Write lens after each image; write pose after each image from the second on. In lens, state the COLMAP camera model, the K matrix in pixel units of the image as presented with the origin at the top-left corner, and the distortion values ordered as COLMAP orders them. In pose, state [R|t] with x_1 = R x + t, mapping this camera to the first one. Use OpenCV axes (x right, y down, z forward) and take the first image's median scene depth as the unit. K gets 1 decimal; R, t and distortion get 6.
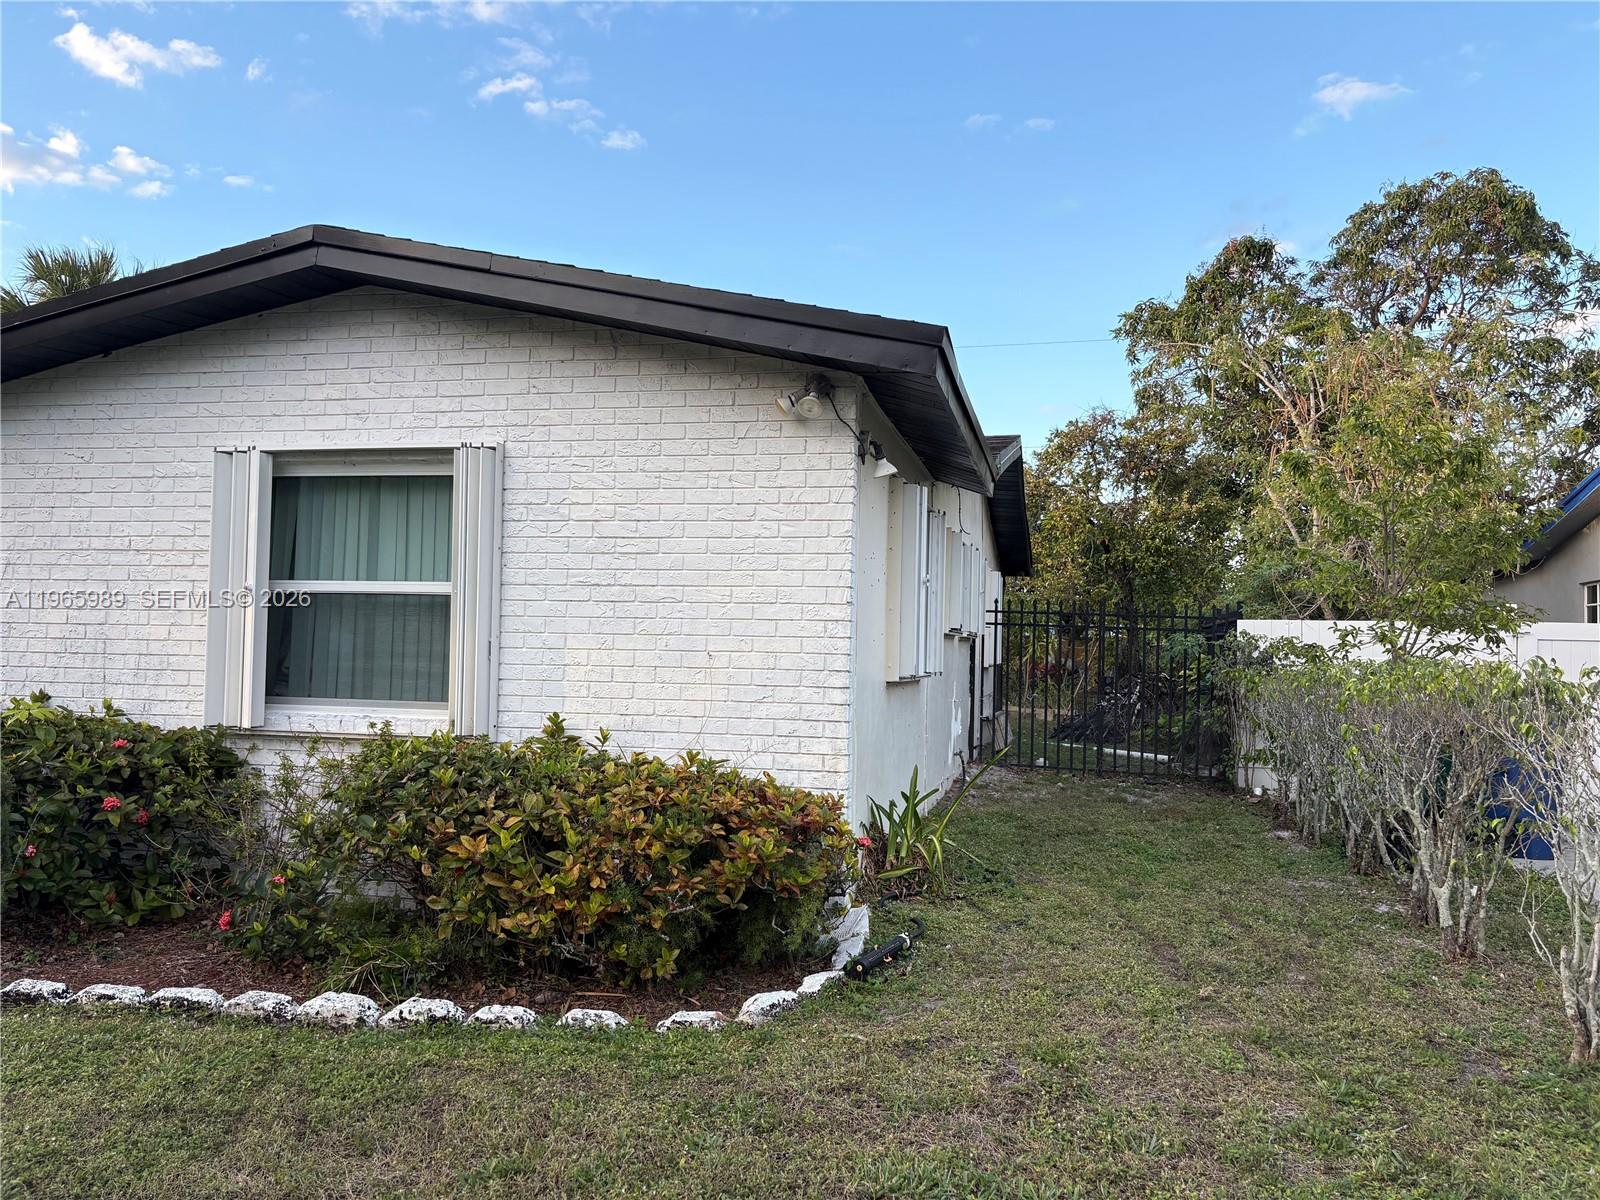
lens RADIAL K [[1199.7, 0, 802.4], [0, 1199.7, 604.4], [0, 0, 1]] dist [0.035645, -0.042254]
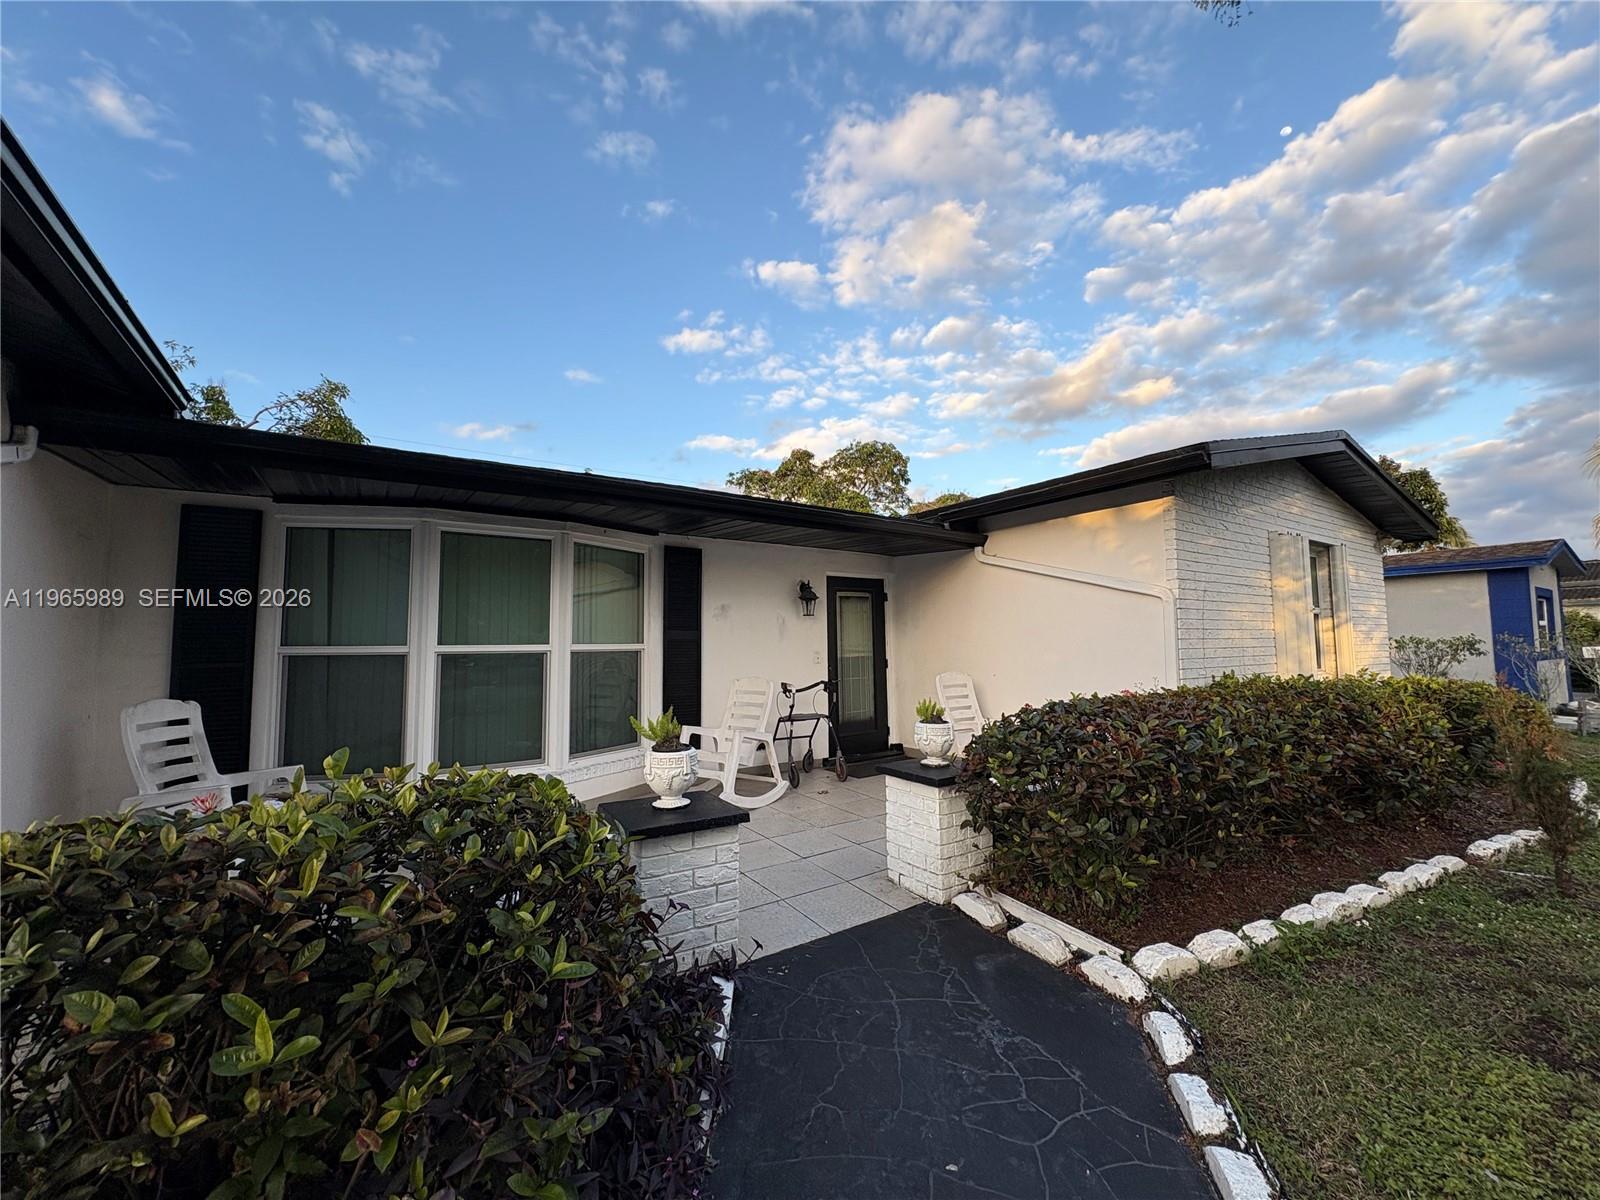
lens RADIAL K [[634.2, 0, 800.0], [0, 634.2, 600.0], [0, 0, 1]] dist [-0.002589, -0.000136]
pose [[0.687408, 0.025124, 0.725837, -1.736561], [0.001953, 0.999334, -0.036440, 0.006776], [-0.726269, 0.026467, 0.686901, 0.903395]]
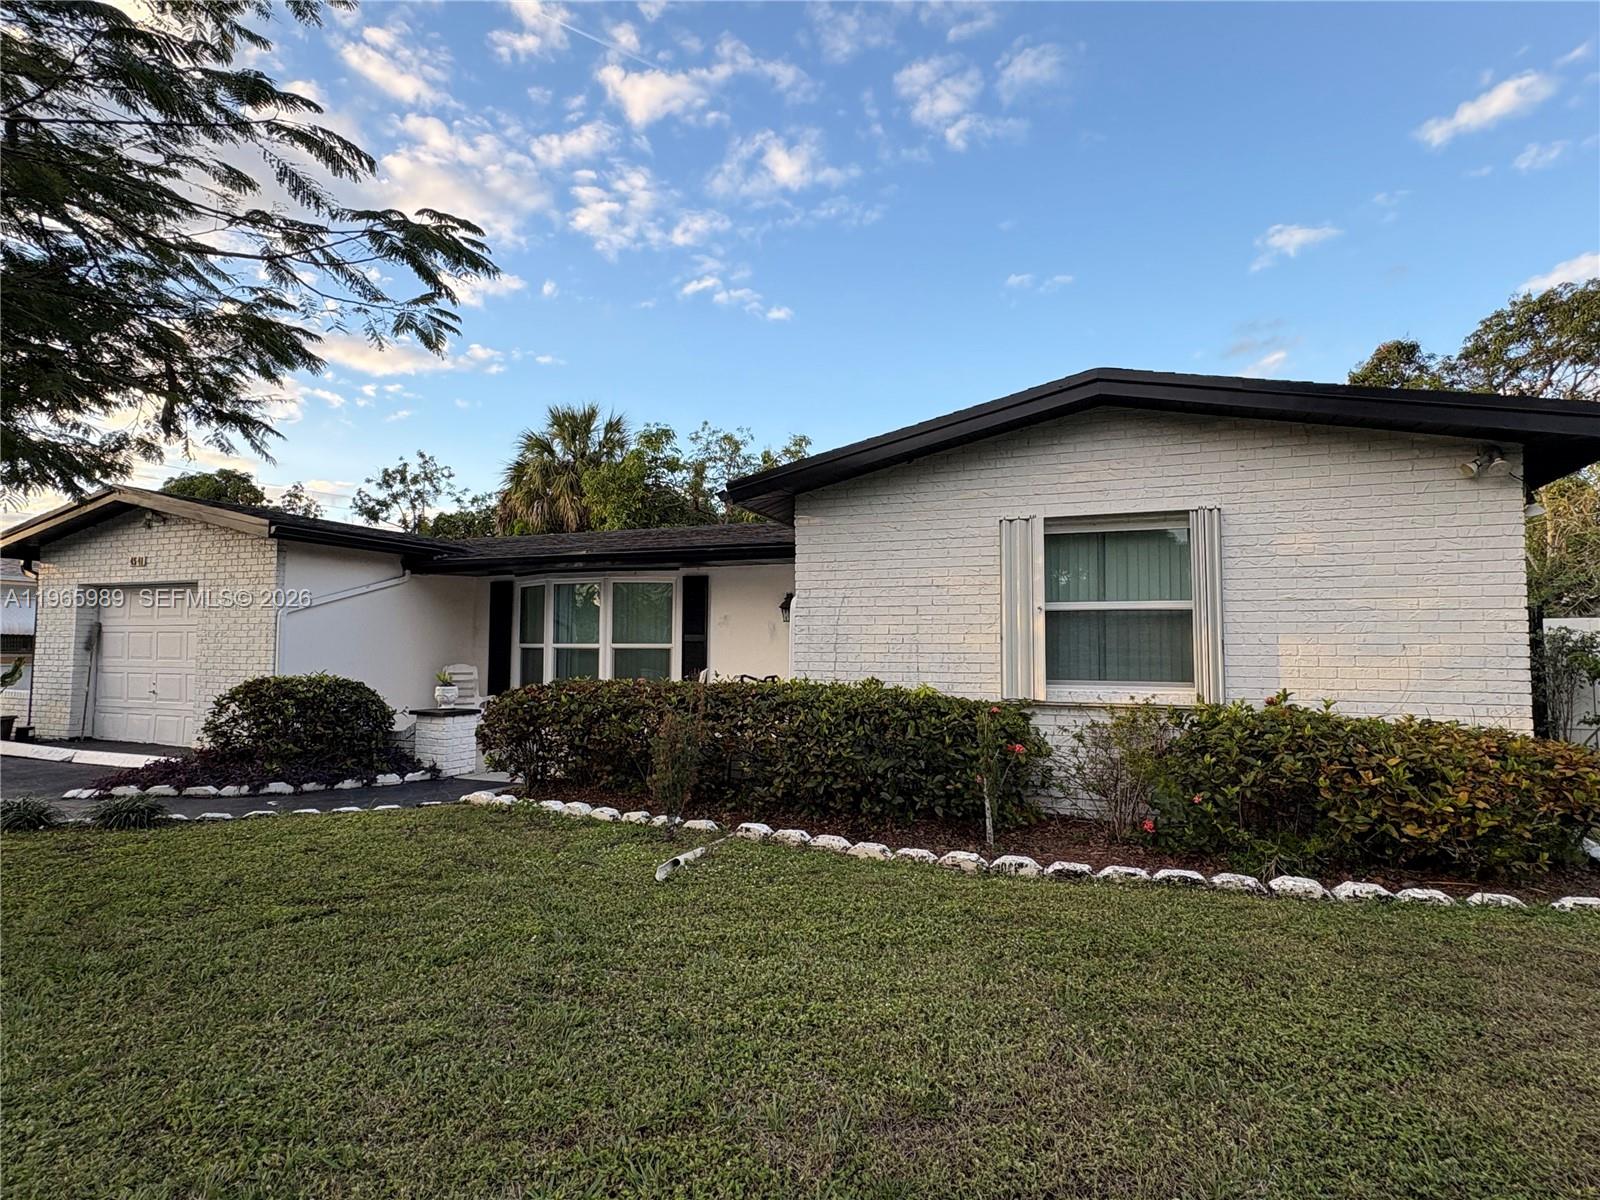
lens RADIAL K [[824.5, 0, 800.0], [0, 824.5, 600.0], [0, 0, 1]] dist [0.005026, 0.000381]
pose [[0.986072, -0.025424, -0.164367, -0.588590], [0.020687, 0.999322, -0.030469, 0.001878], [0.165030, 0.026645, 0.985929, -0.076132]]
